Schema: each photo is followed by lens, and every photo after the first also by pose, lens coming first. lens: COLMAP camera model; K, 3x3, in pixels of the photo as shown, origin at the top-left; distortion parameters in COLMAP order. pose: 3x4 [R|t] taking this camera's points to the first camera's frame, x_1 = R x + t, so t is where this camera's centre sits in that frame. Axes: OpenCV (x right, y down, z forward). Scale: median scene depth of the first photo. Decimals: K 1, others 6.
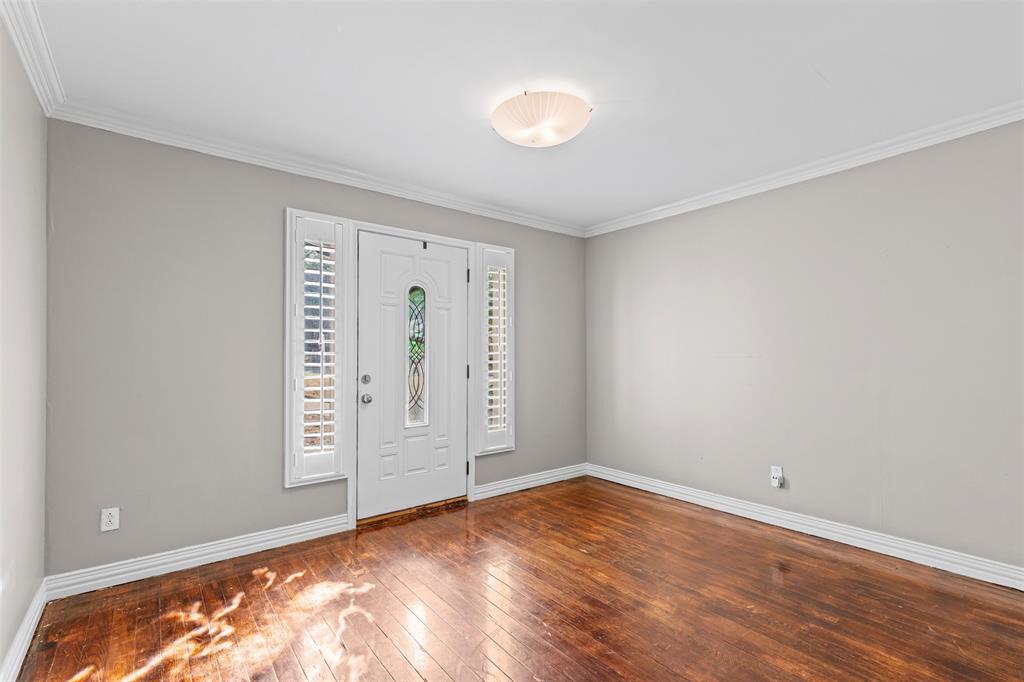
lens RADIAL K [[454.6, 0, 504.9], [0, 454.6, 352.6], [0, 0, 1]] dist [-0.001026, -0.000209]
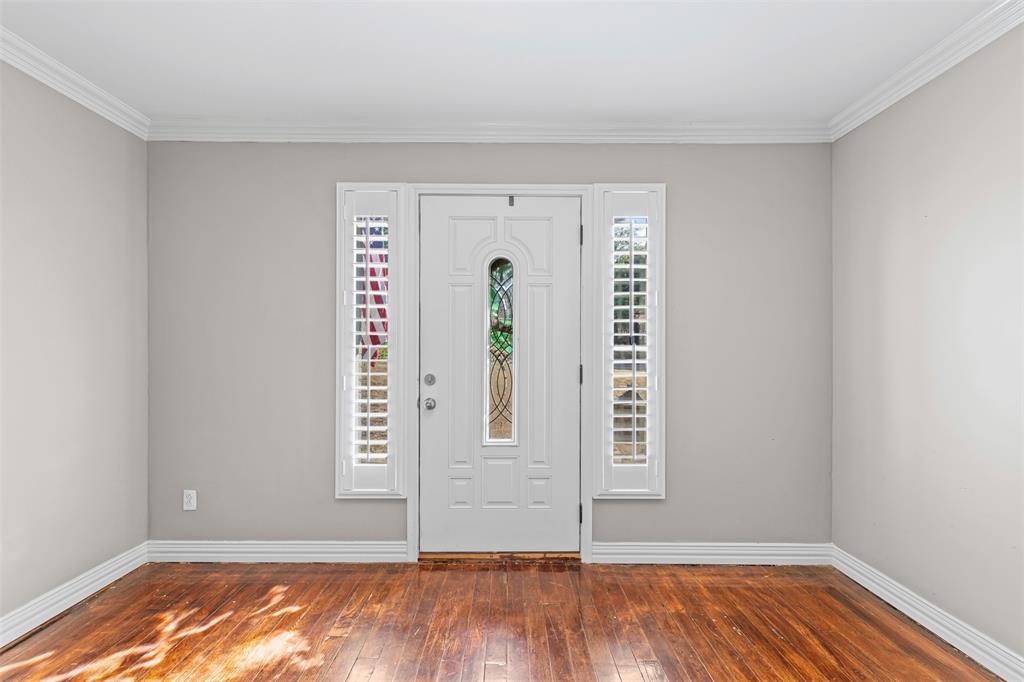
lens RADIAL K [[470.4, 0, 512.0], [0, 470.4, 341.0], [0, 0, 1]] dist [0.003138, 0.000713]
pose [[0.792026, 0.003960, -0.610474, 0.315592], [-0.001109, 0.999987, 0.005048, -0.014089], [0.610486, -0.003321, 0.792020, 0.429795]]
